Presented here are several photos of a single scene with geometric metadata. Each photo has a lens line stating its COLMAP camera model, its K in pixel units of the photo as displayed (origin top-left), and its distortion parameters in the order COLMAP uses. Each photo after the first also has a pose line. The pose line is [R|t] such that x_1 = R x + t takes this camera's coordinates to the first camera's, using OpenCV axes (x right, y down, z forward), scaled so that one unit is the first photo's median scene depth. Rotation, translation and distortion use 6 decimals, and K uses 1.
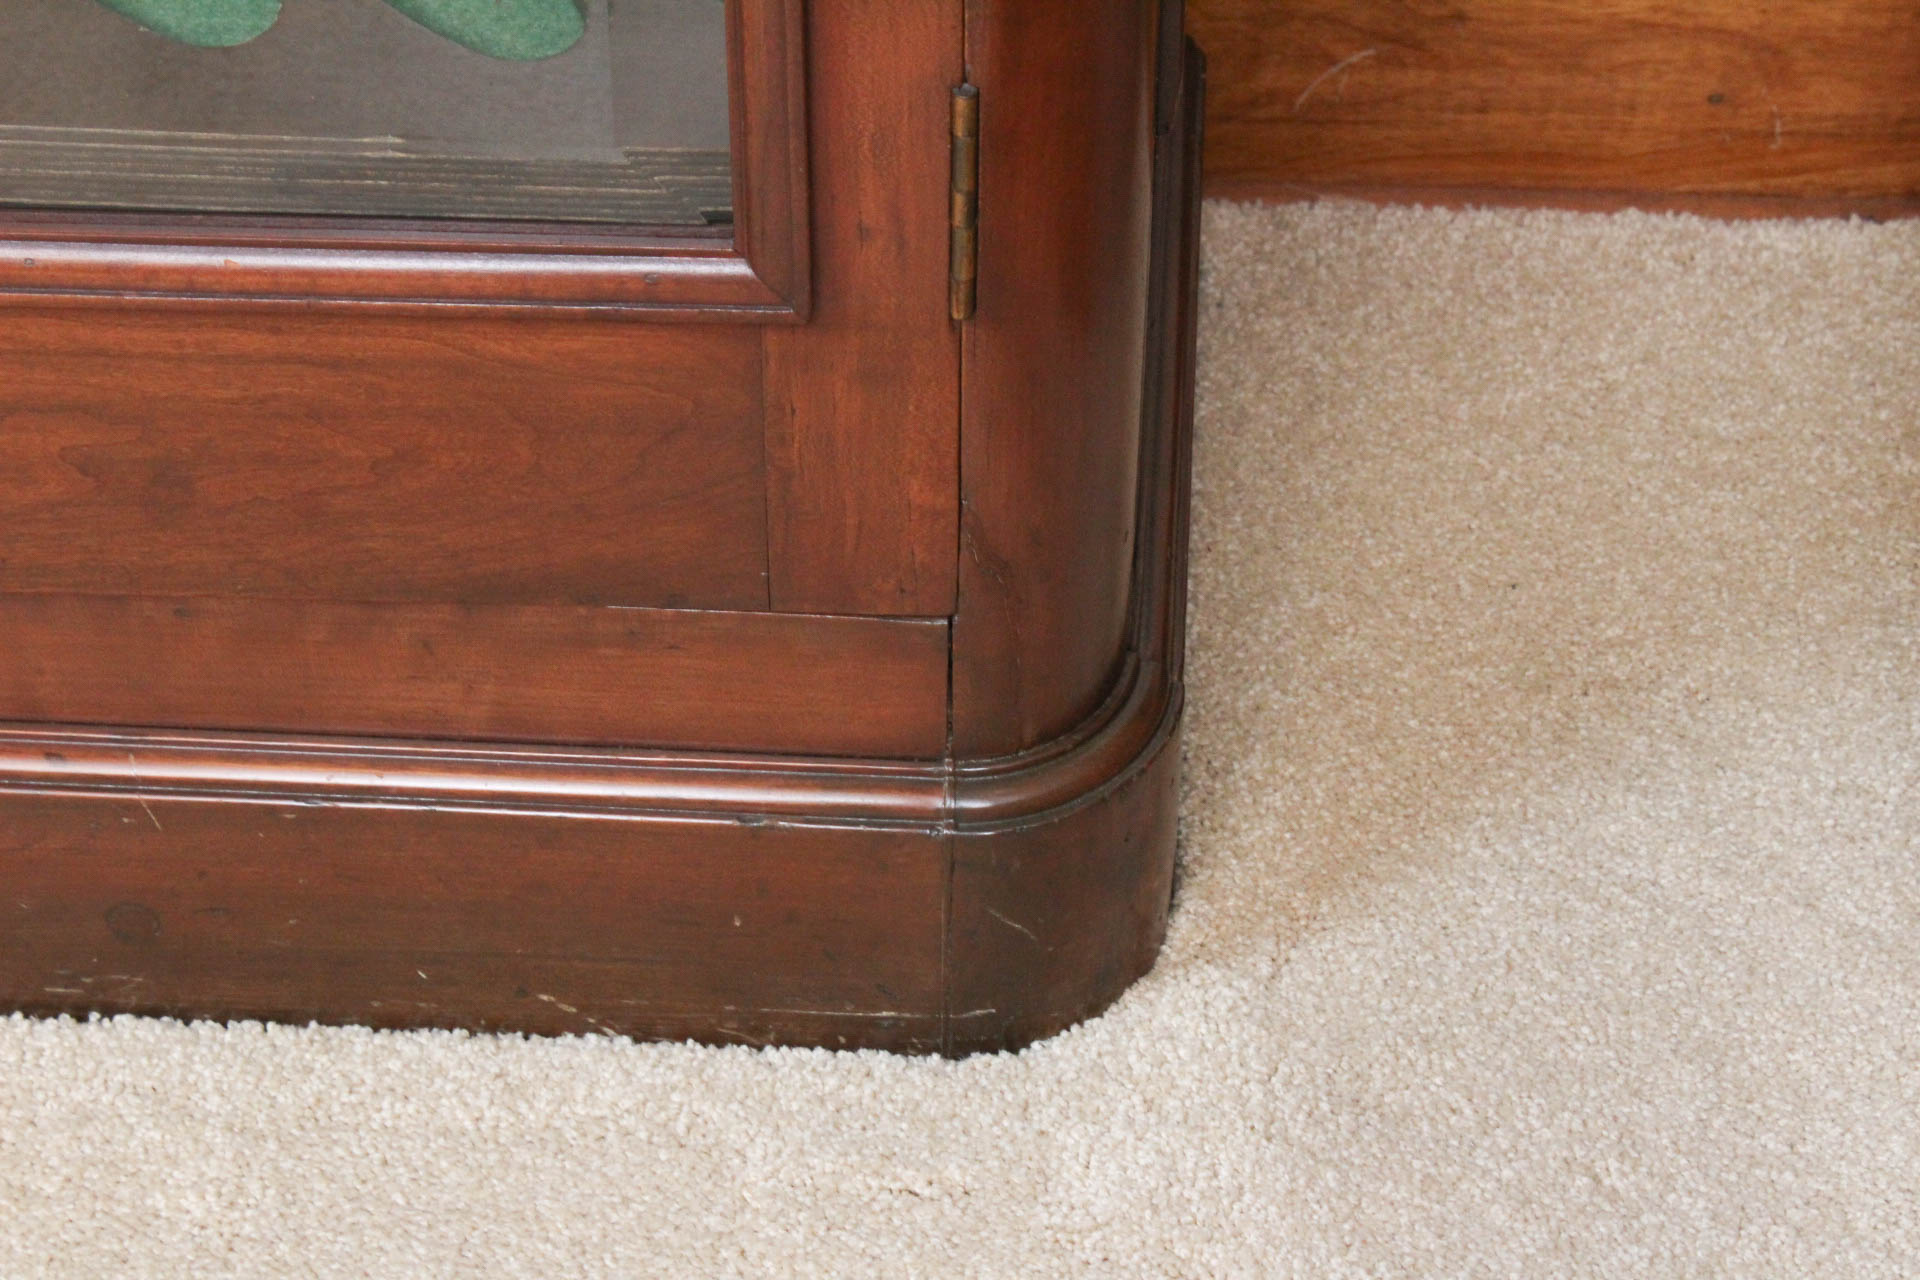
lens RADIAL K [[4541.5, 0, 960.0], [0, 4541.5, 640.0], [0, 0, 1]] dist [0.073145, 0.298170]
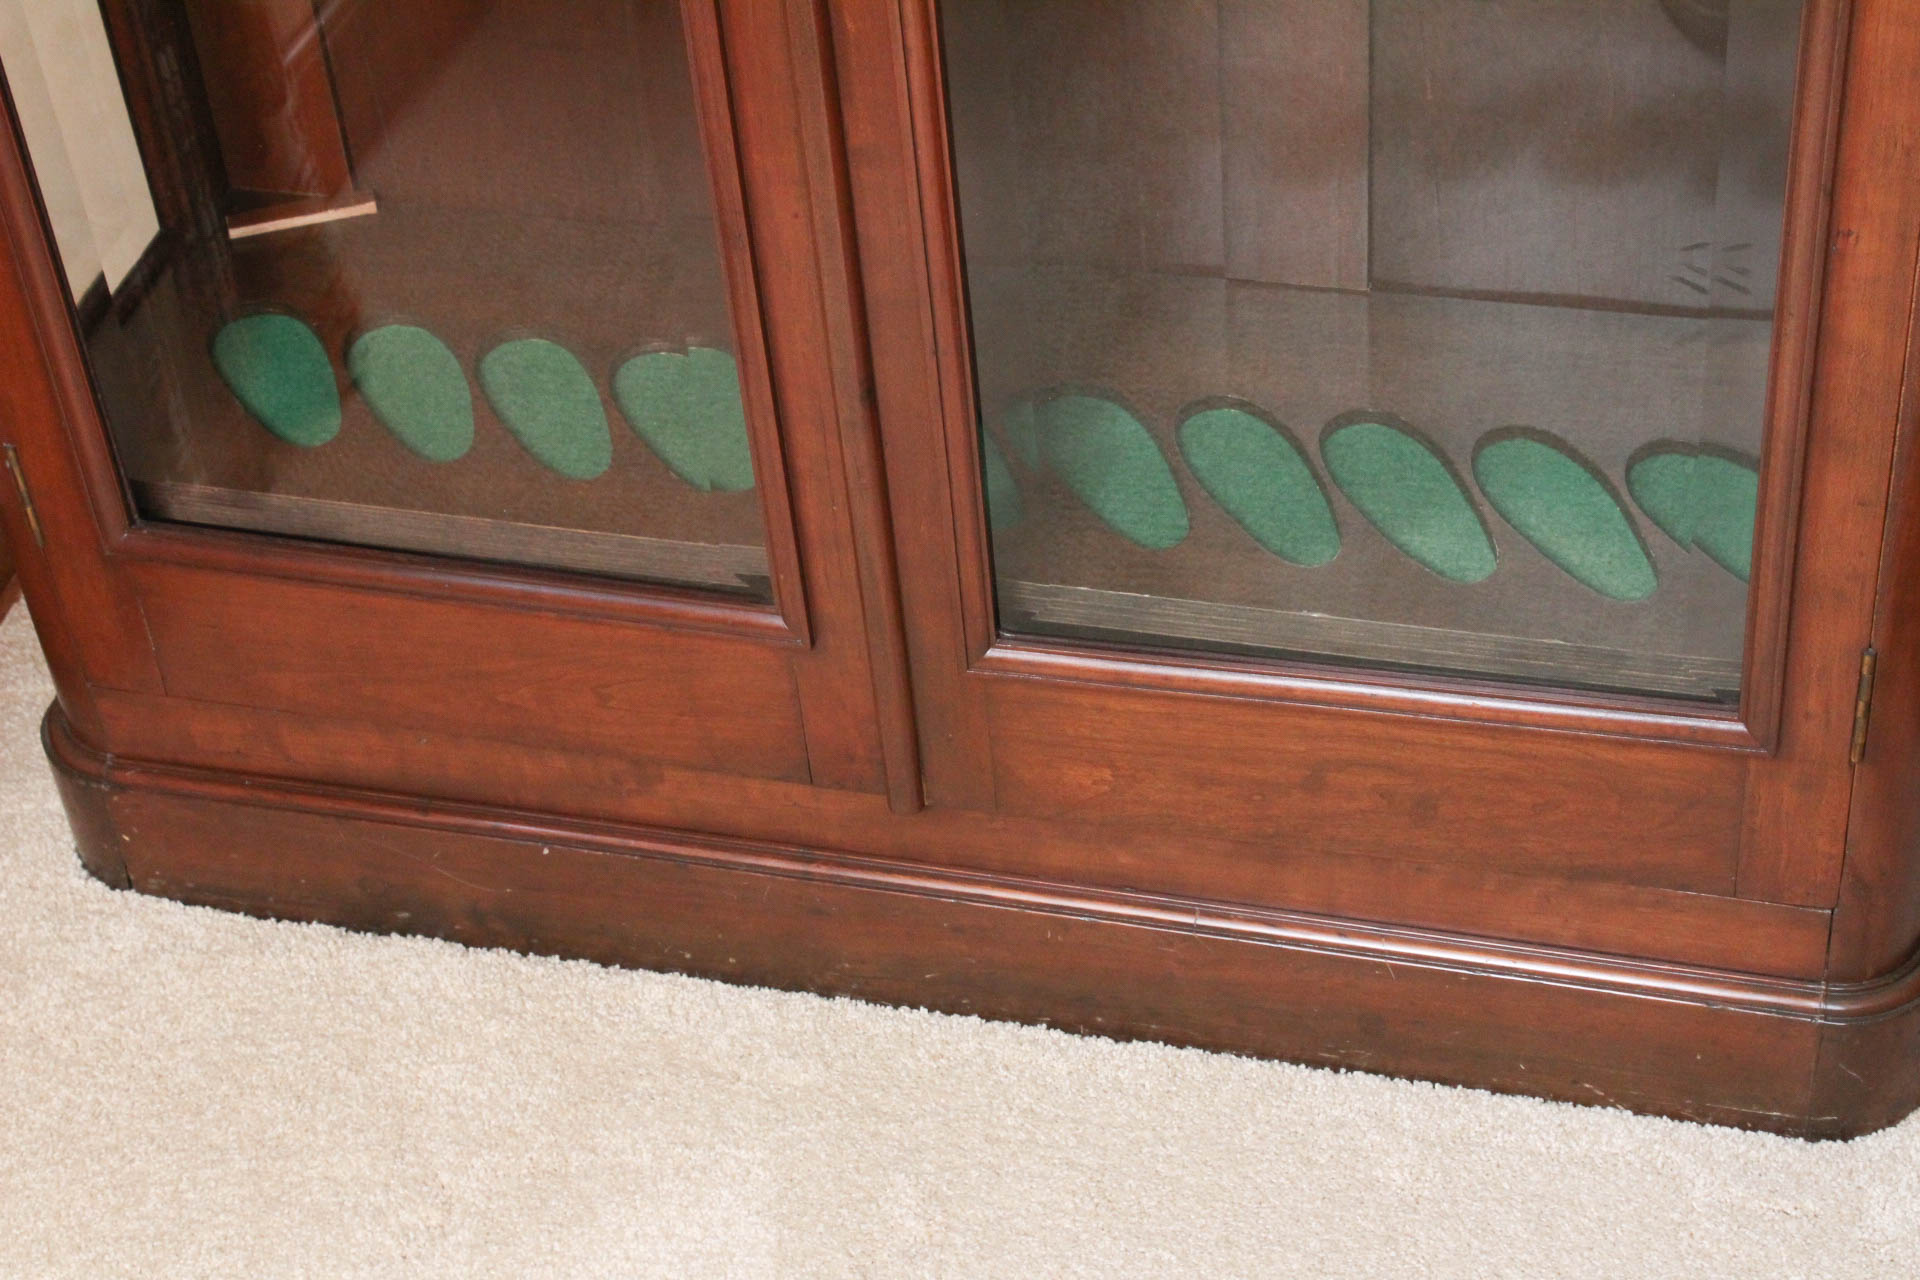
lens RADIAL K [[3516.6, 0, 960.0], [0, 3516.6, 640.0], [0, 0, 1]] dist [-0.001472, 0.193770]
pose [[0.975022, 0.073079, -0.209744, -0.055014], [-0.078081, 0.996824, -0.015656, -0.062810], [0.207933, 0.031642, 0.977631, -0.483815]]
